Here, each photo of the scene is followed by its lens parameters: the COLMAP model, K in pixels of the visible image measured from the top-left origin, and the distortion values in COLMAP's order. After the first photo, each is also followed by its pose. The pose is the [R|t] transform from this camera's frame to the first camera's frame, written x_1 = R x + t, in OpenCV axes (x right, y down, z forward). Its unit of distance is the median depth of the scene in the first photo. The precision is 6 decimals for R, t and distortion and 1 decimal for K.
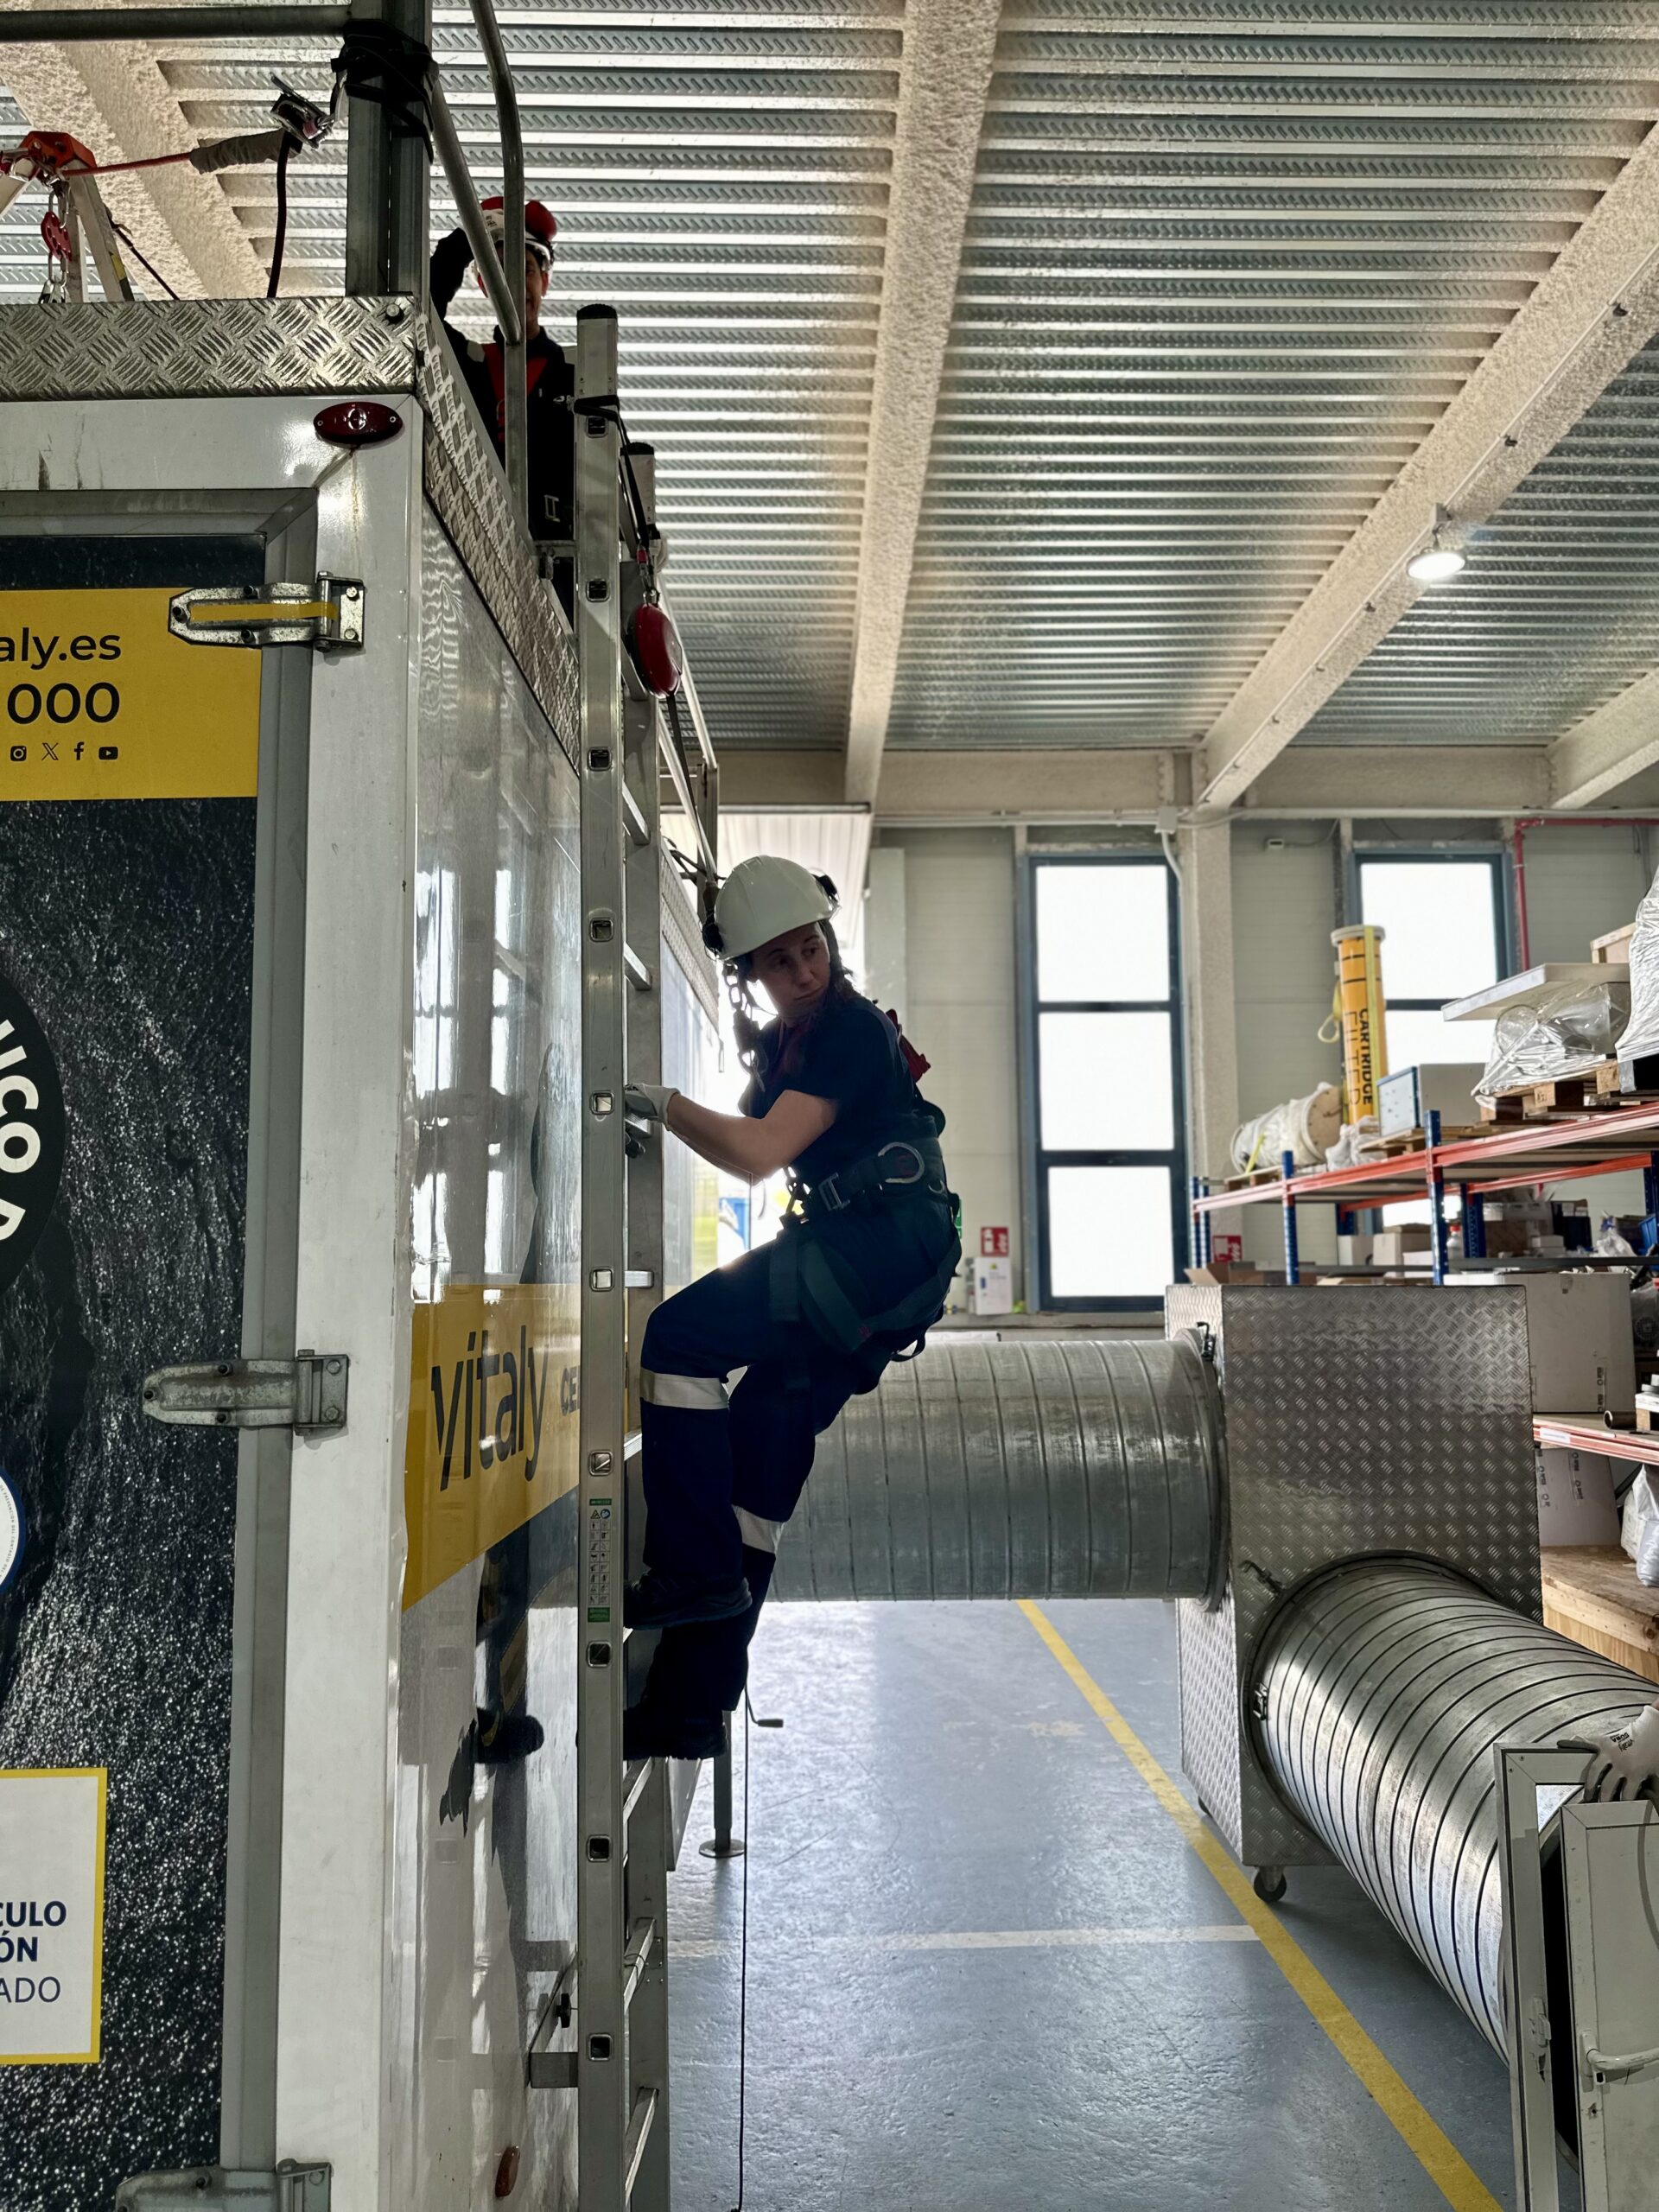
lens RADIAL K [[1552.7, 0, 827.6], [0, 1552.7, 1116.4], [0, 0, 1]] dist [0.017700, -0.014104]
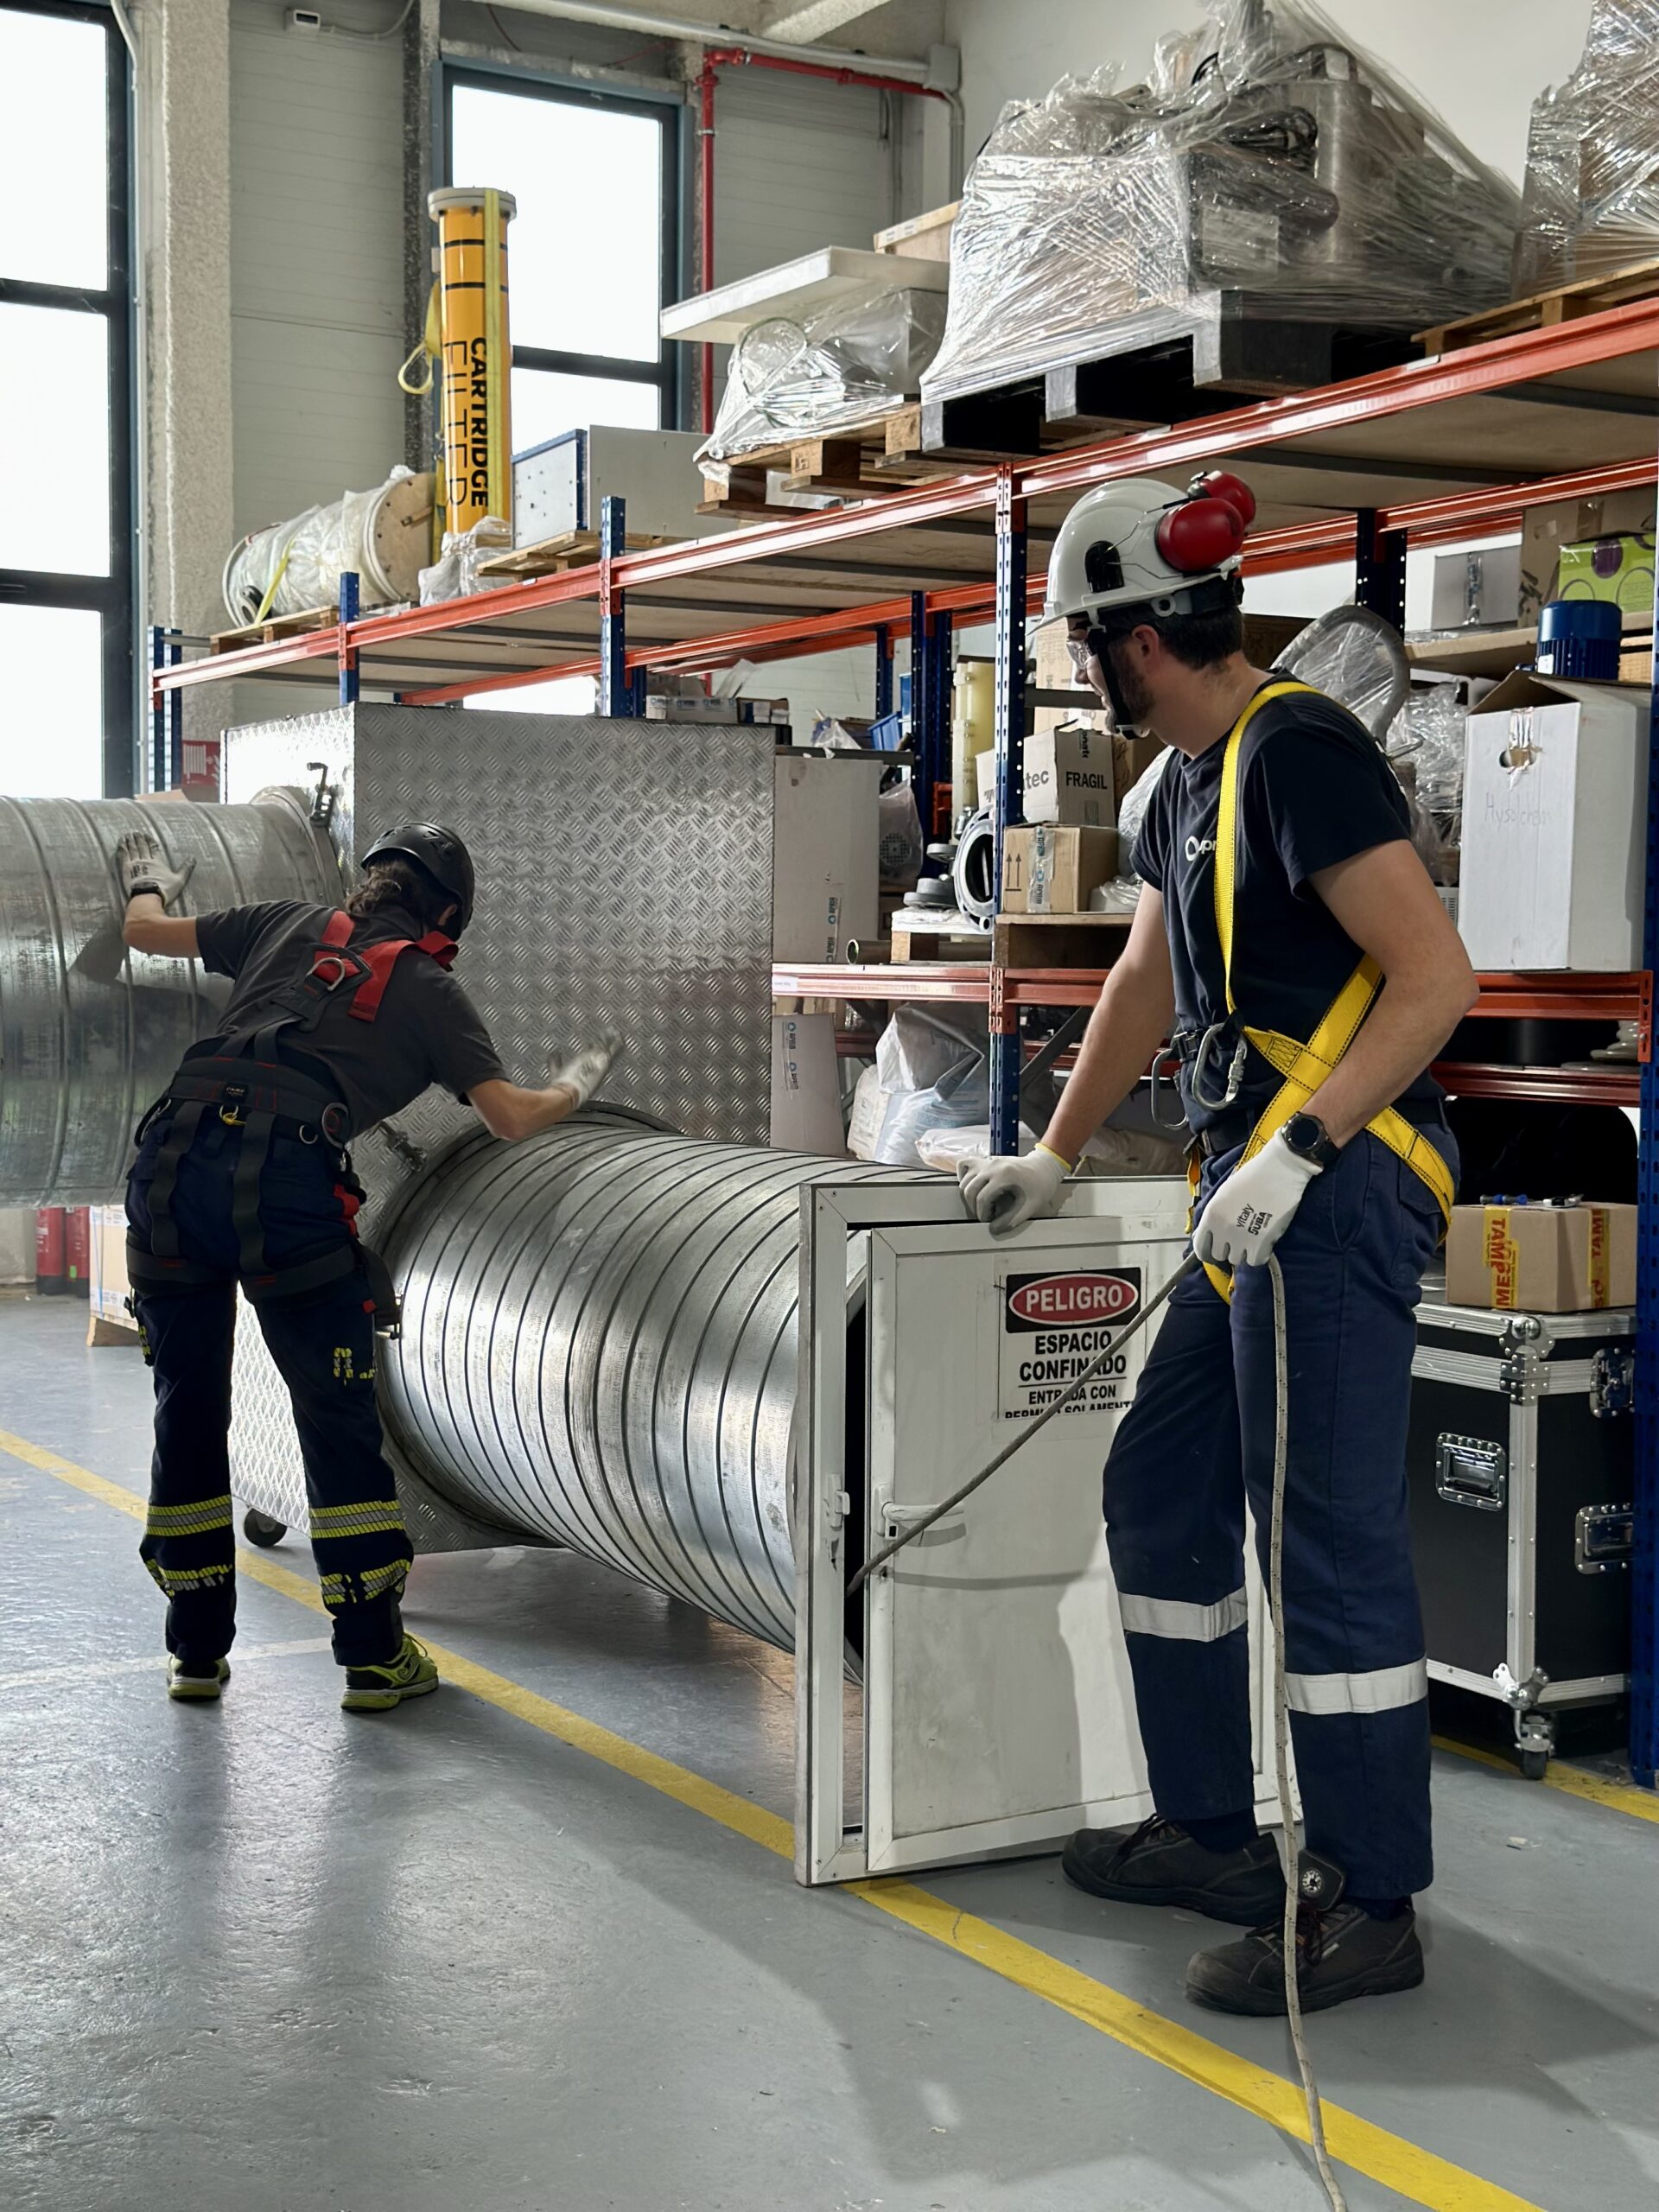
lens RADIAL K [[3074.0, 0, 839.1], [0, 3074.0, 1102.1], [0, 0, 1]] dist [0.135602, 0.015687]
pose [[0.876223, -0.006175, 0.481867, -0.164944], [-0.068013, 0.988325, 0.136338, 0.076581], [-0.477083, -0.152236, 0.865573, -0.190300]]
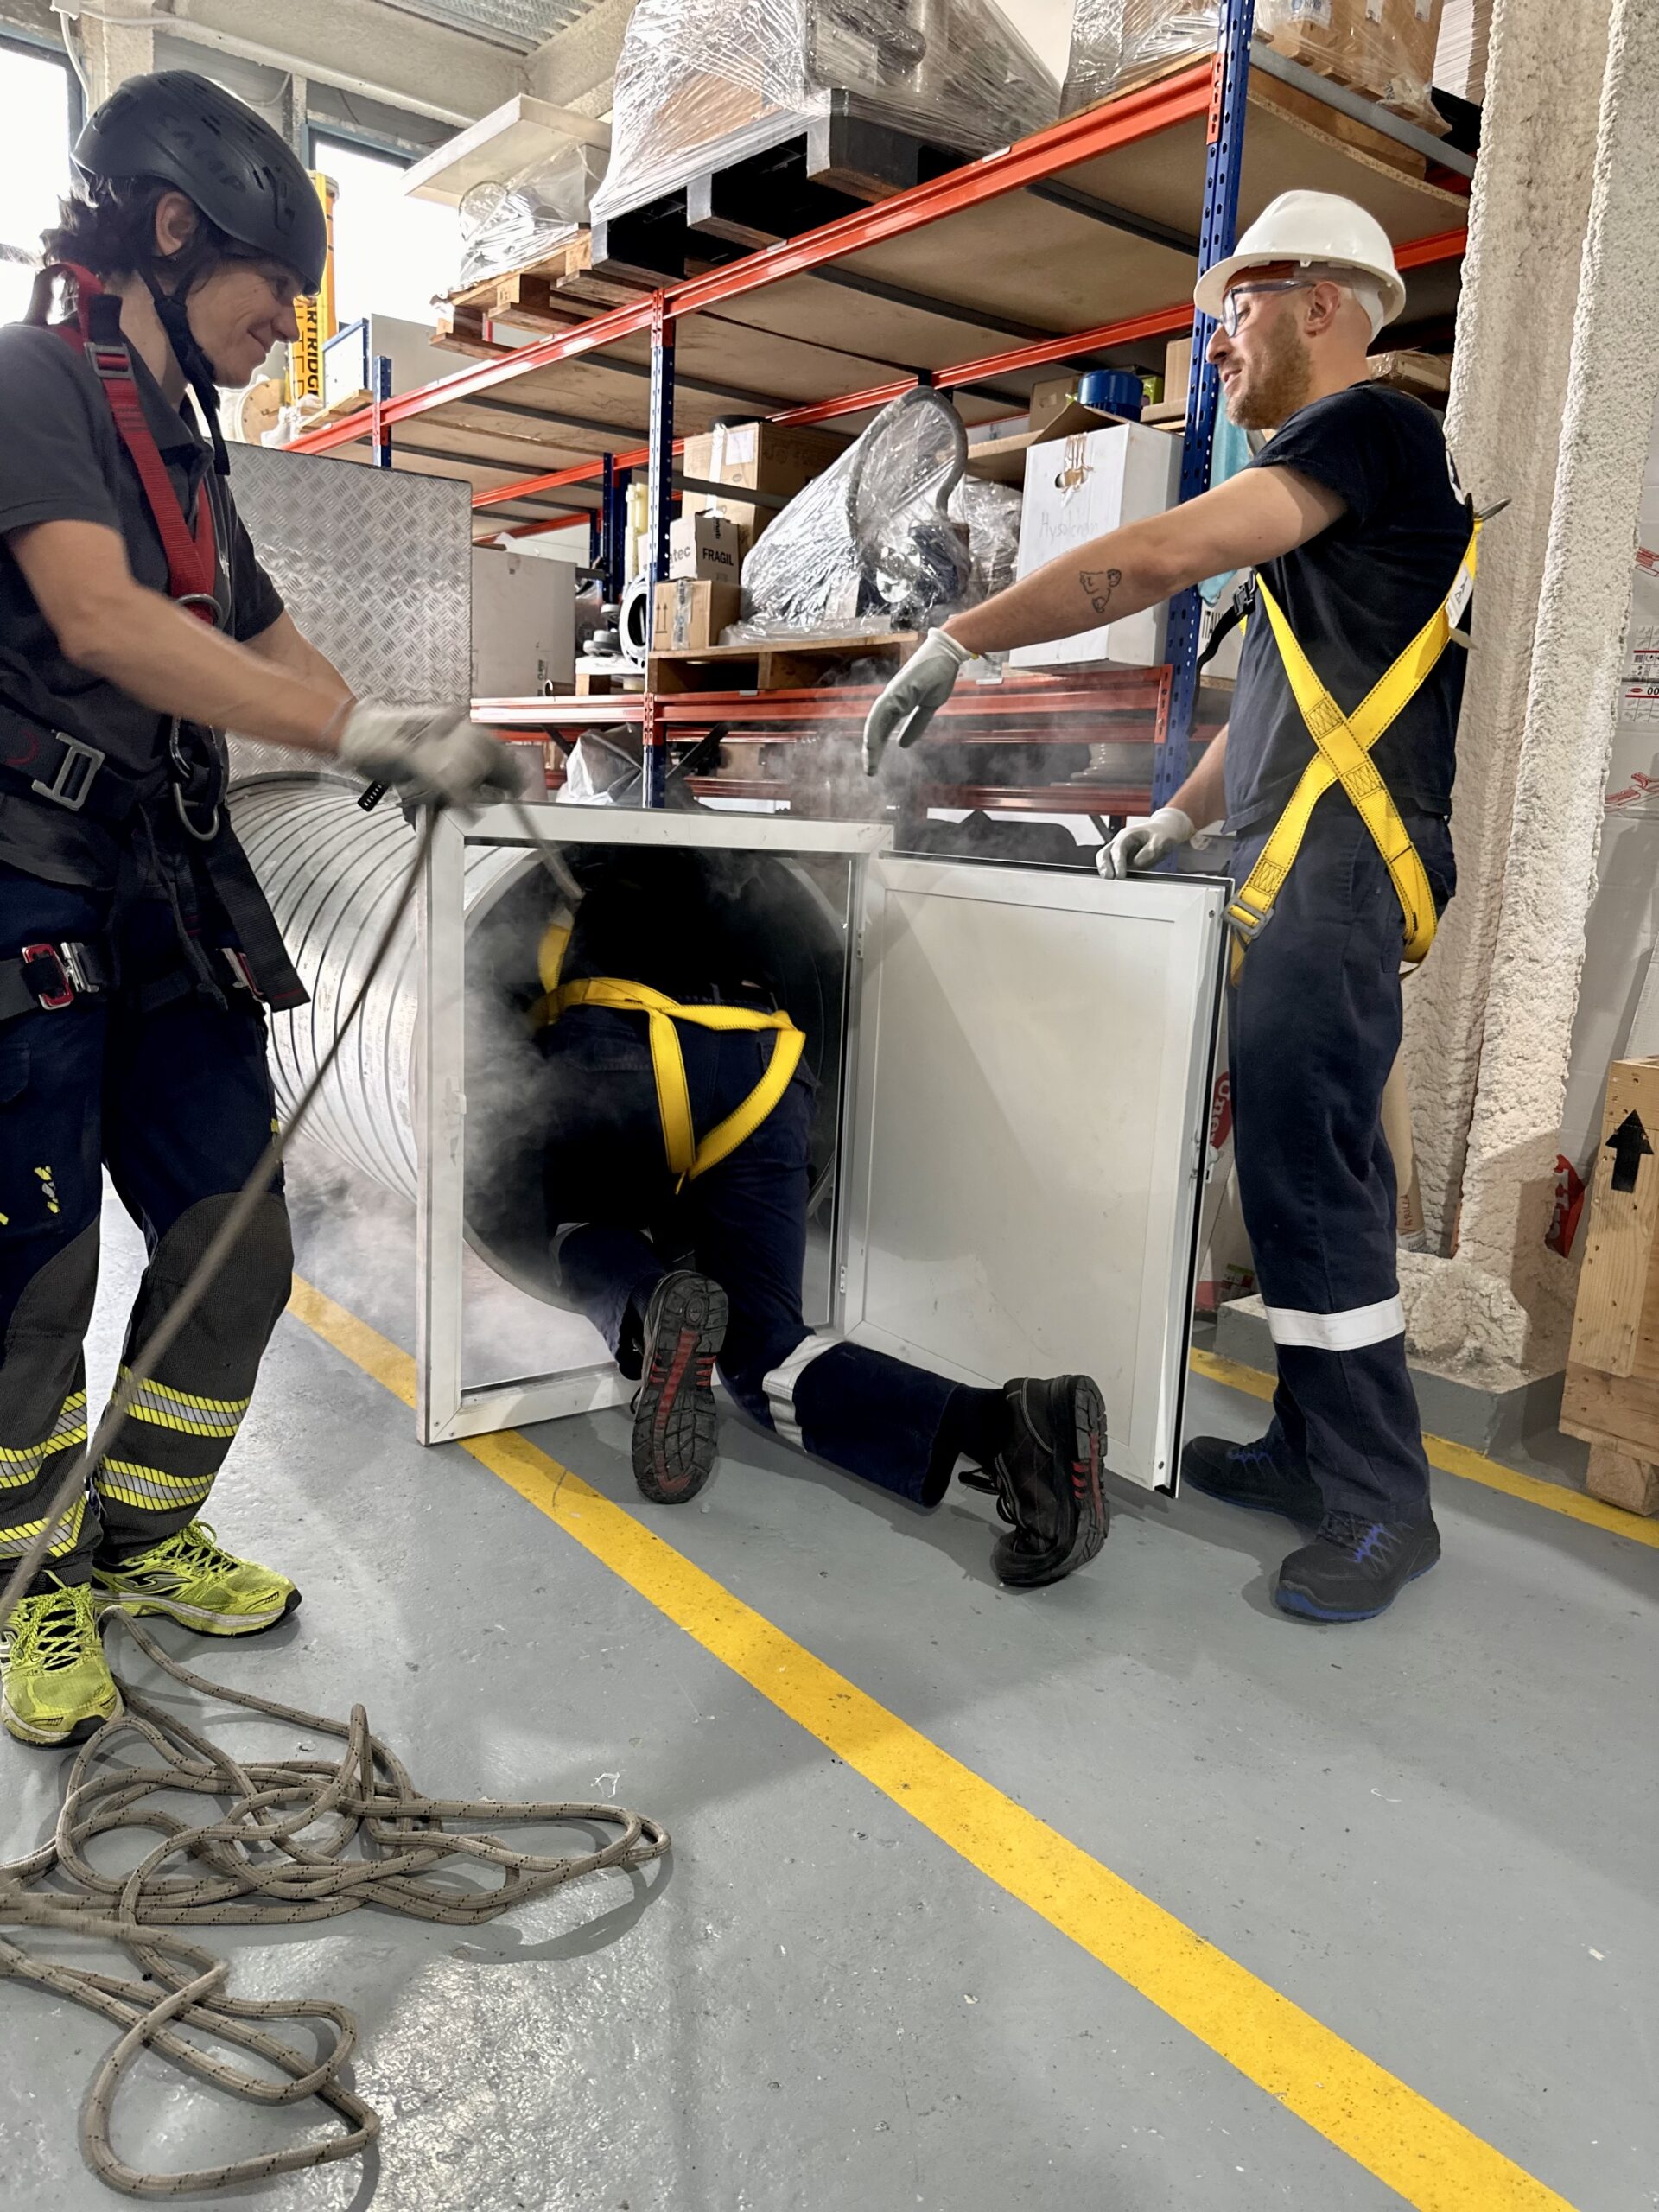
lens RADIAL K [[1563.2, 0, 829.5], [0, 1563.2, 1106.0], [0, 0, 1]] dist [0.021198, -0.045287]
pose [[0.798817, -0.070817, 0.597391, 0.050977], [-0.116223, 0.956170, 0.268758, 0.164472], [-0.590241, -0.284118, 0.755574, 0.108225]]
